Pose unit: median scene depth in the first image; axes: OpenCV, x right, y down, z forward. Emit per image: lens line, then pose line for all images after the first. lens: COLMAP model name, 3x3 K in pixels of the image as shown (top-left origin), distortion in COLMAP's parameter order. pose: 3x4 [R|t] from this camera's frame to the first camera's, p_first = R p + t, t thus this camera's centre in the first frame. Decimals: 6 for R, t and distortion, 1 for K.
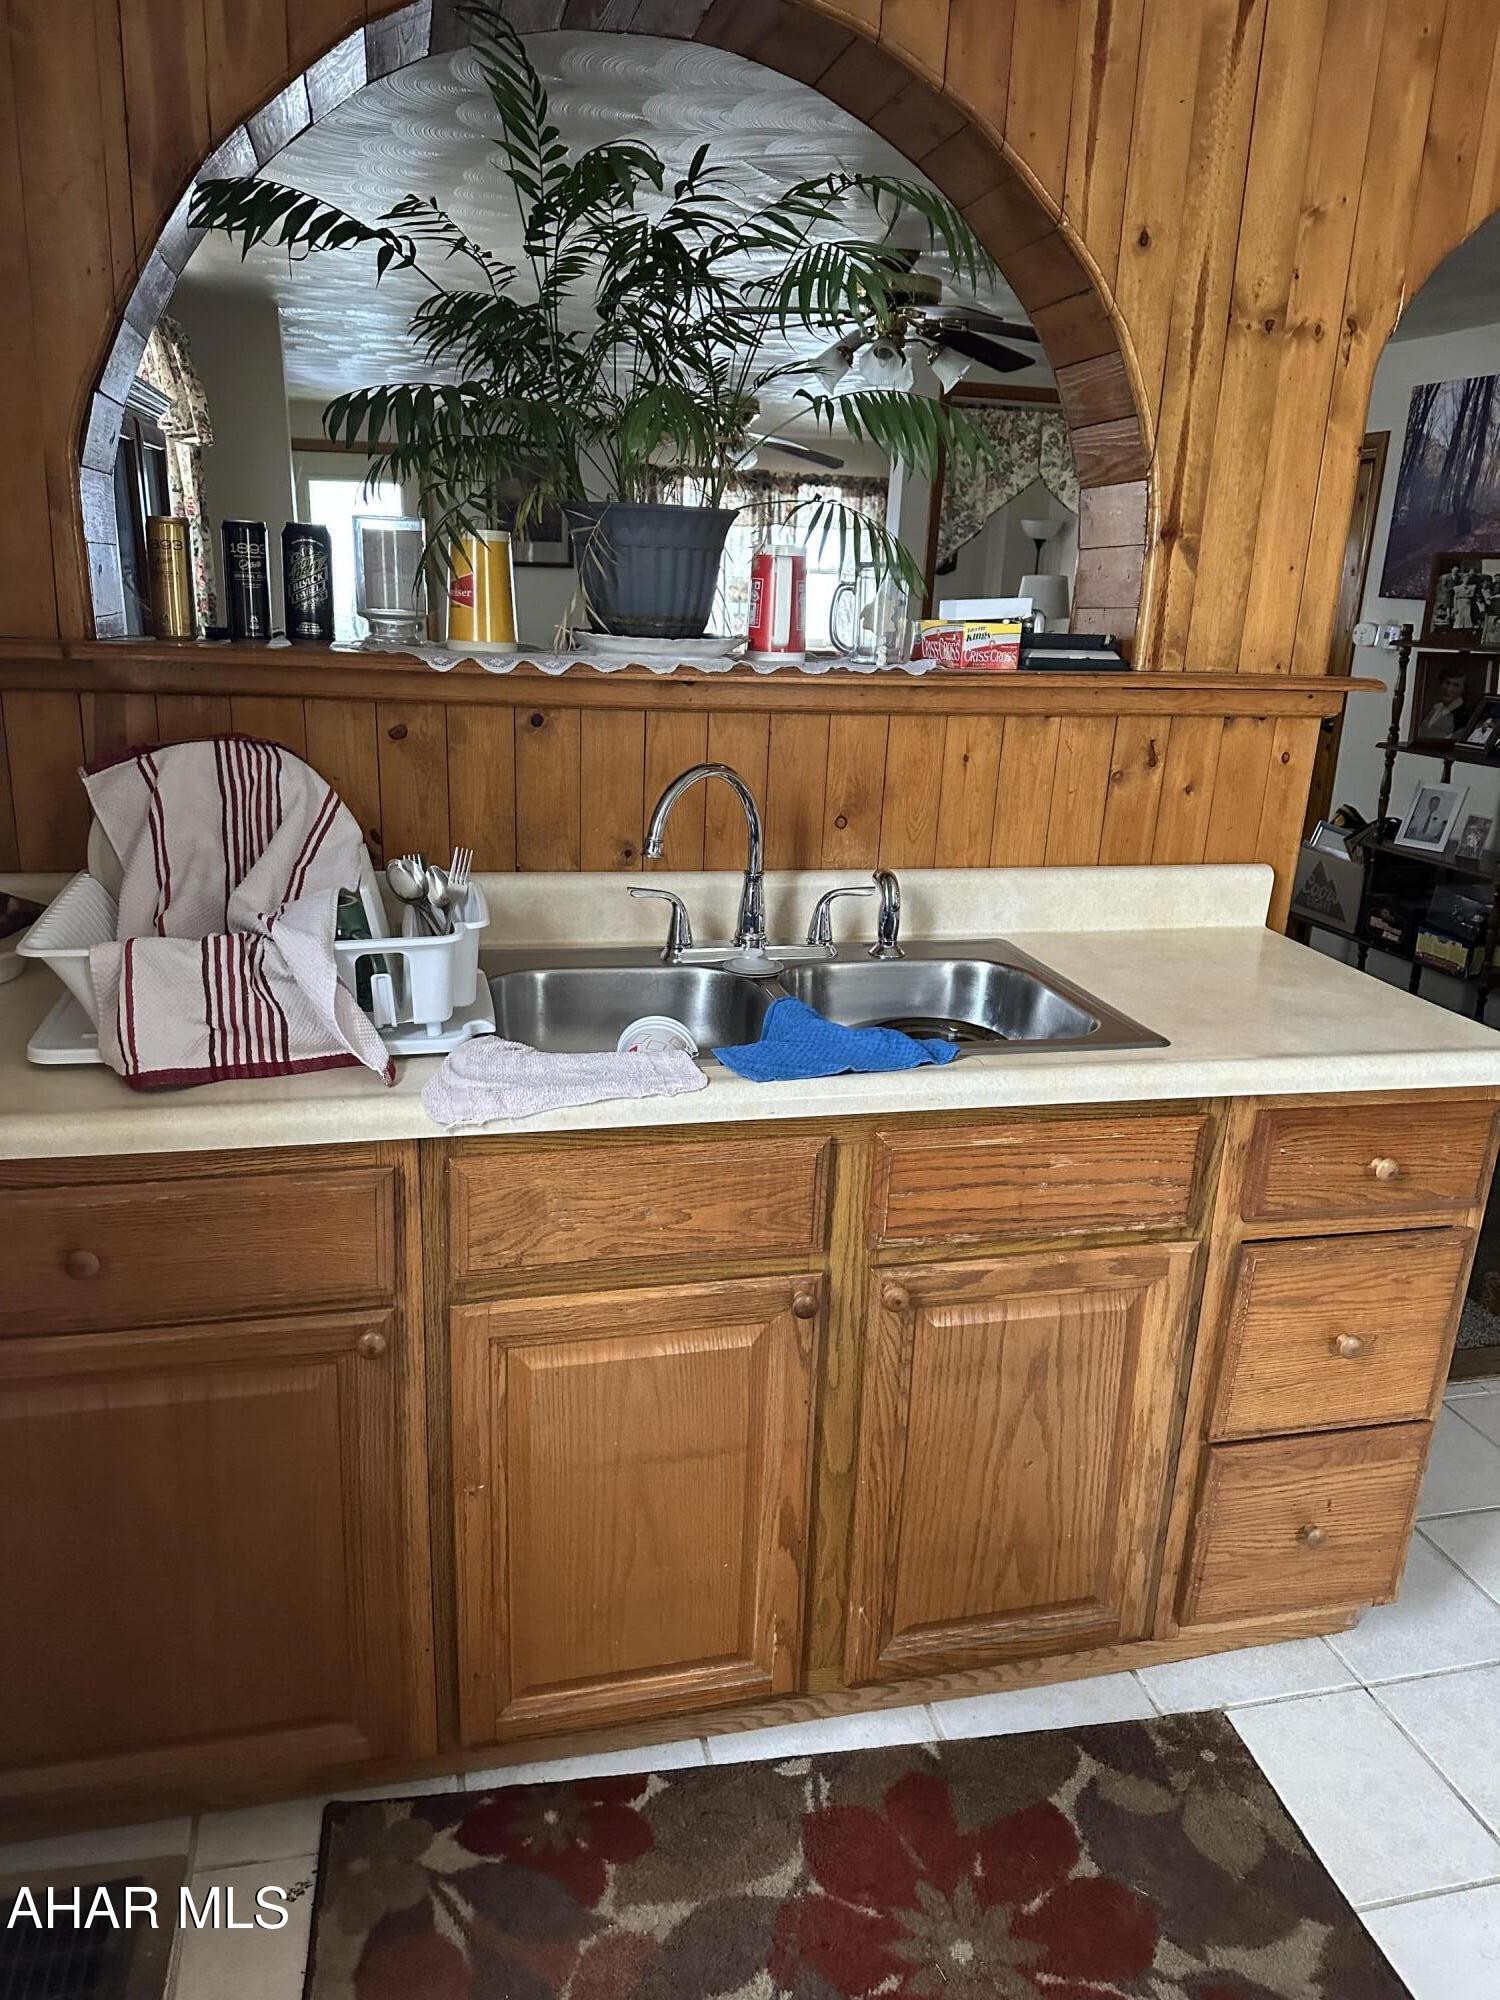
lens RADIAL K [[1430.5, 0, 752.5], [0, 1430.5, 998.7], [0, 0, 1]] dist [0.015073, -0.005934]
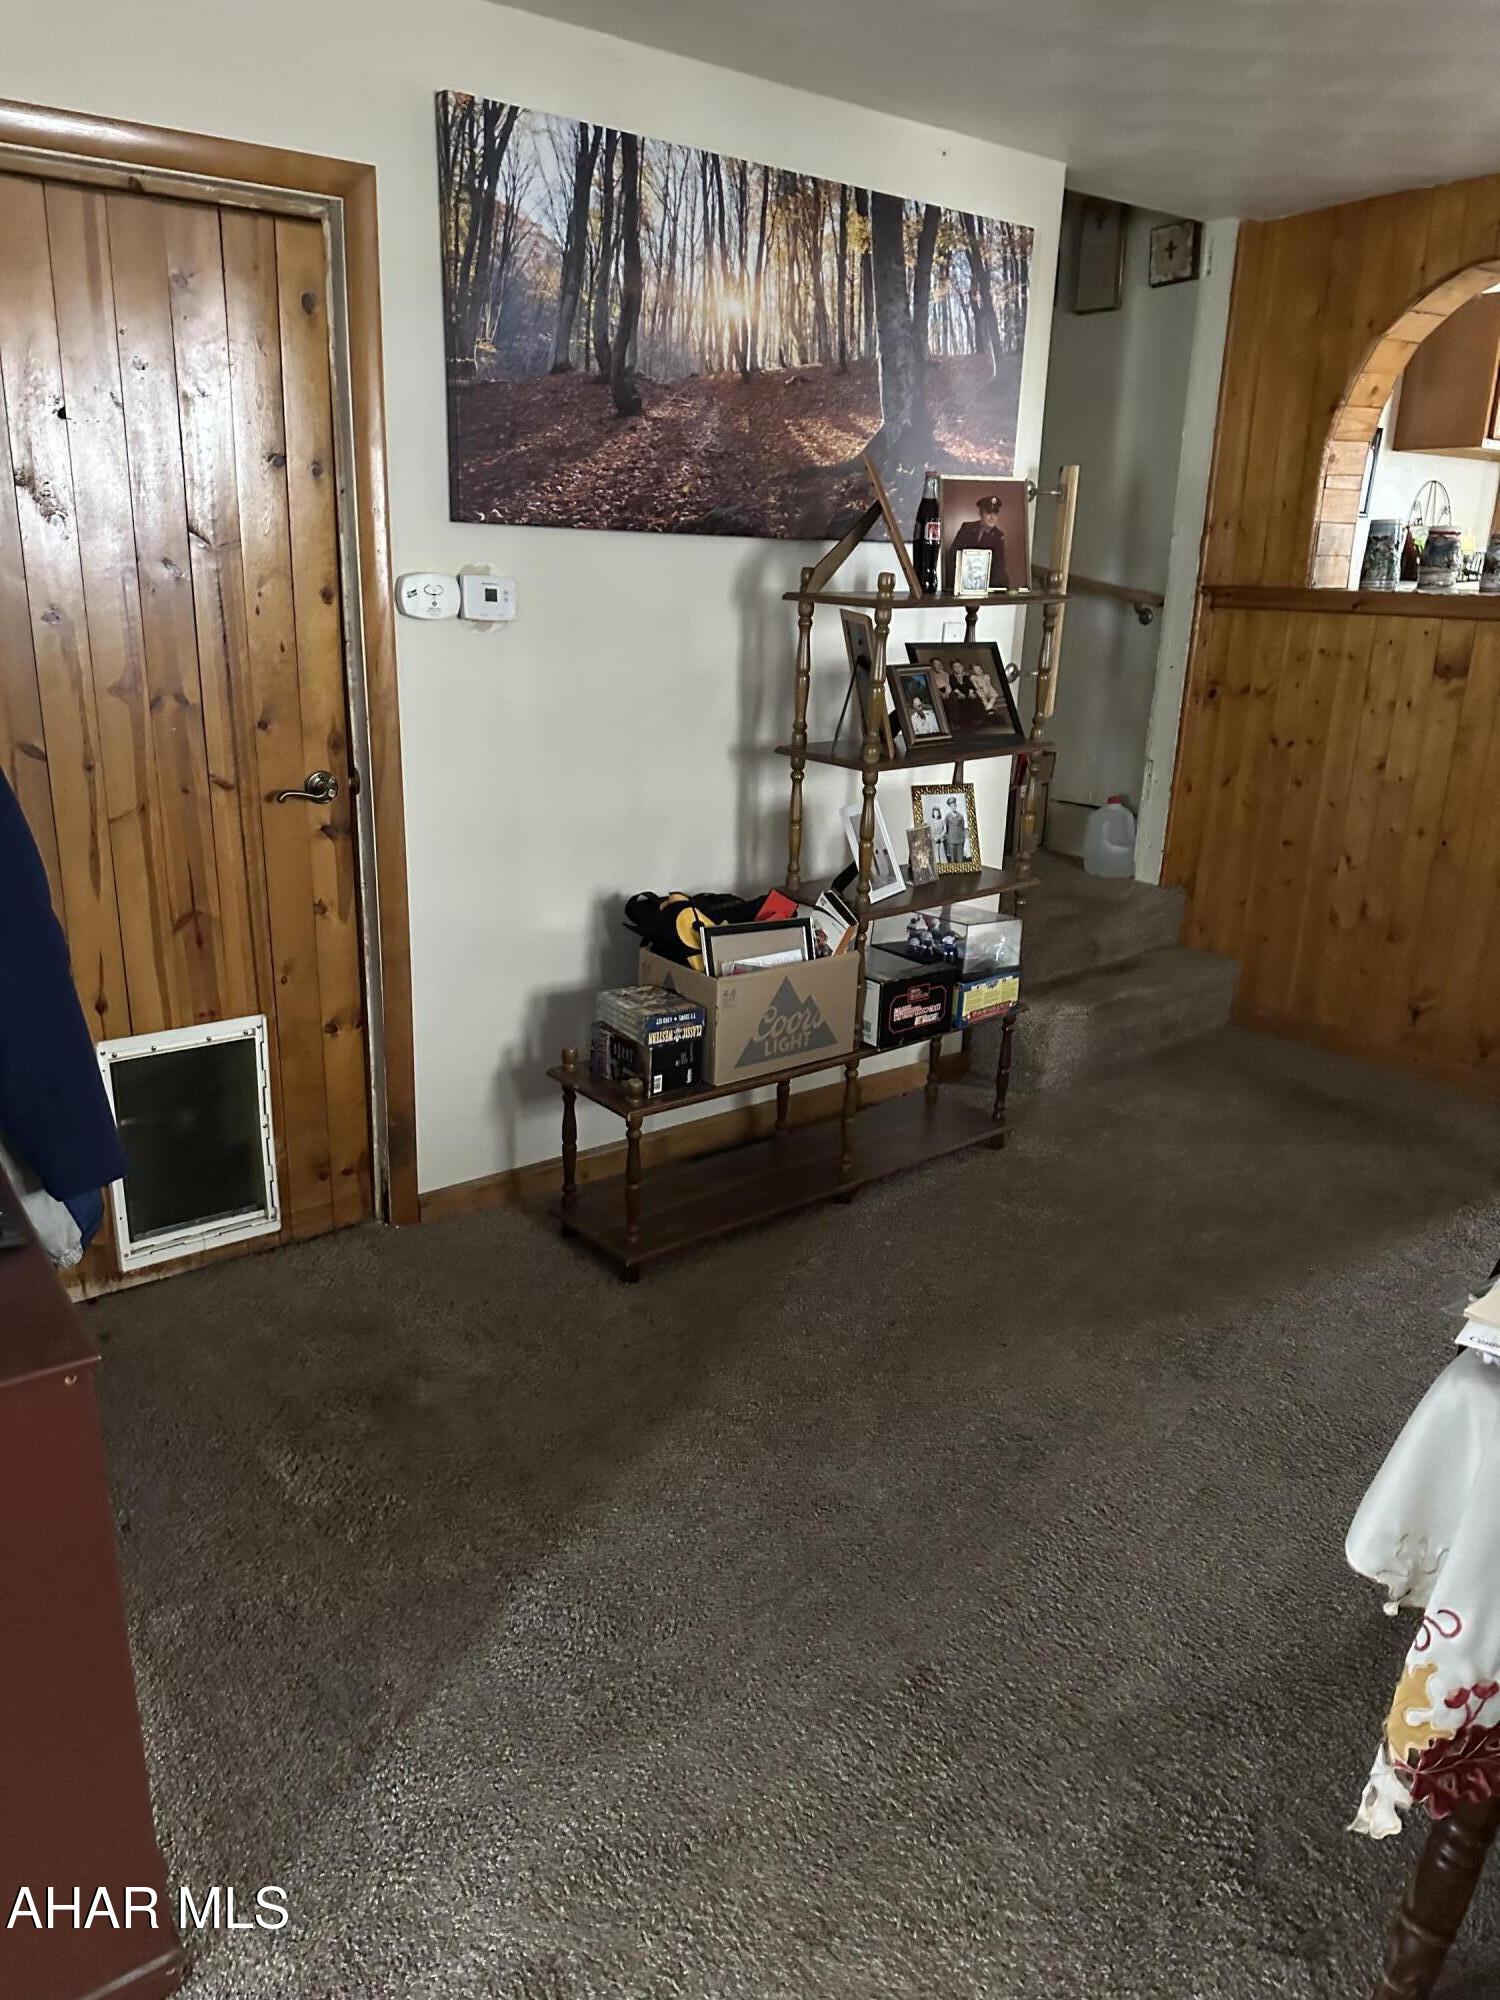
lens RADIAL K [[1430.5, 0, 749.7], [0, 1430.5, 1002.8], [0, 0, 1]] dist [0.015073, -0.005934]
pose [[-0.388226, -0.326437, 0.861812, -0.111191], [0.230713, 0.870955, 0.433831, -0.340937], [-0.892217, 0.367256, -0.262814, 1.147534]]
